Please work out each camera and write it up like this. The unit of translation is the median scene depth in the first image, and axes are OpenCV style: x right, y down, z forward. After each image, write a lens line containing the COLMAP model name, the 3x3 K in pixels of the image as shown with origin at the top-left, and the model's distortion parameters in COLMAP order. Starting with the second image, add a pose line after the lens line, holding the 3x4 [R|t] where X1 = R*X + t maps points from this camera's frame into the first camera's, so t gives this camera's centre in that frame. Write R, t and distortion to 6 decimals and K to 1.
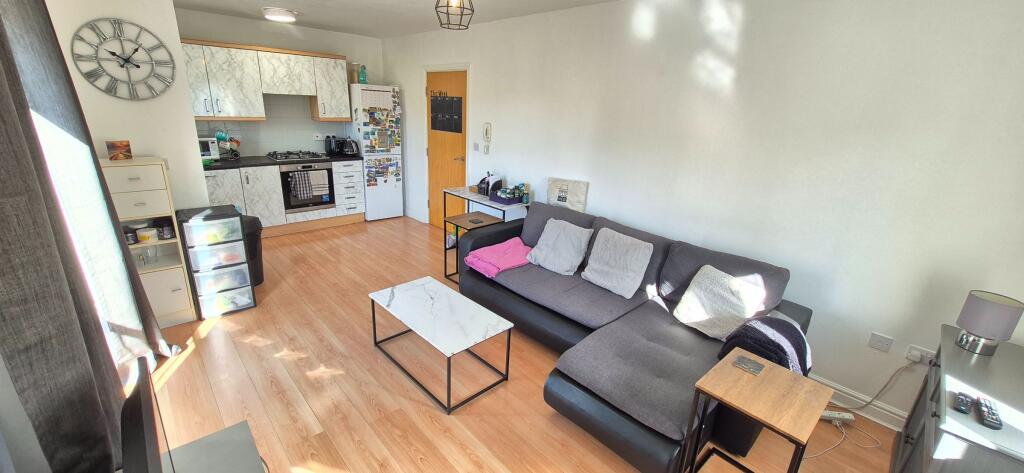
lens RADIAL K [[403.4, 0, 509.6], [0, 403.4, 235.3], [0, 0, 1]] dist [0.001293, -0.001471]
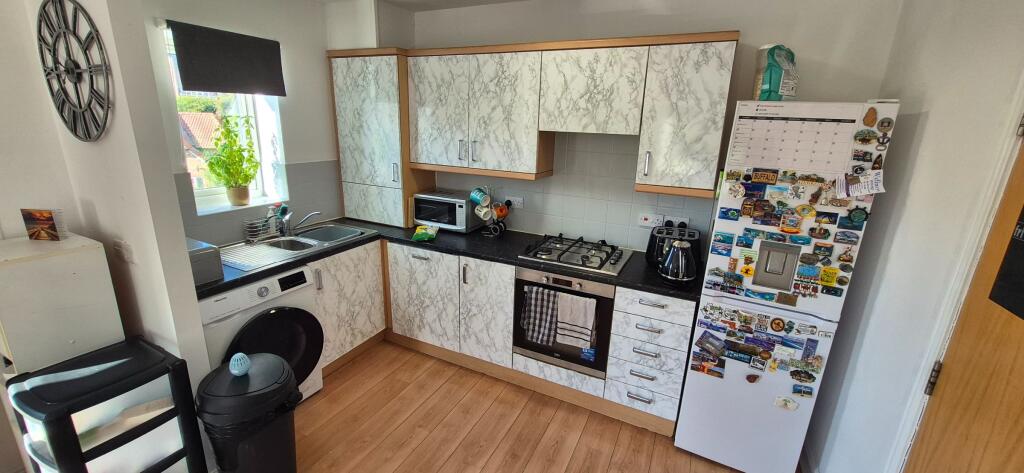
lens RADIAL K [[403.4, 0, 508.8], [0, 403.4, 232.2], [0, 0, 1]] dist [0.001293, -0.001471]
pose [[0.344563, 0.217456, -0.913230, -0.099436], [-0.307304, 0.945331, 0.109154, -0.238902], [0.887041, 0.243029, 0.392551, 0.694504]]
